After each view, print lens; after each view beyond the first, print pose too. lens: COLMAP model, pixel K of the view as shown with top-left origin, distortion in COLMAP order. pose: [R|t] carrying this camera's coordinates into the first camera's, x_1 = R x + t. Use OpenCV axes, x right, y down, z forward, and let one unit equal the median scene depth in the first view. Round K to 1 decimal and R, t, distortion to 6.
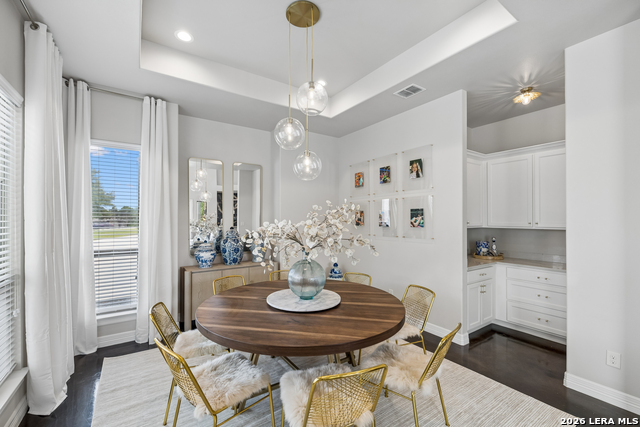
lens RADIAL K [[271.3, 0, 320.5], [0, 271.3, 216.1], [0, 0, 1]] dist [0.002349, -0.000098]
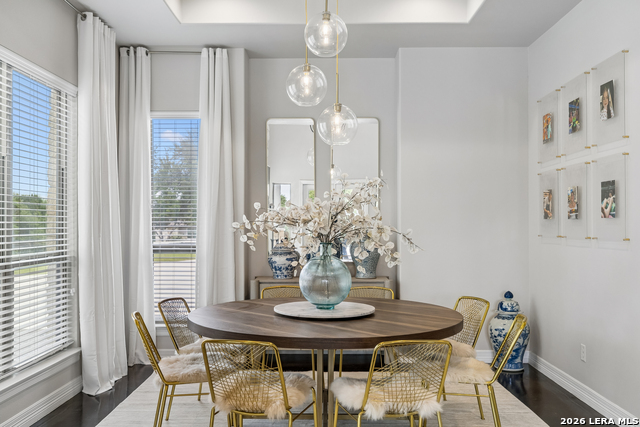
lens RADIAL K [[626.7, 0, 319.9], [0, 626.7, 214.3], [0, 0, 1]] dist [0.006300, 0.000000]
pose [[0.823991, -0.006558, -0.566564, 0.622959], [0.005351, 0.999978, -0.003793, 0.038990], [0.566577, 0.000094, 0.824009, -0.274193]]
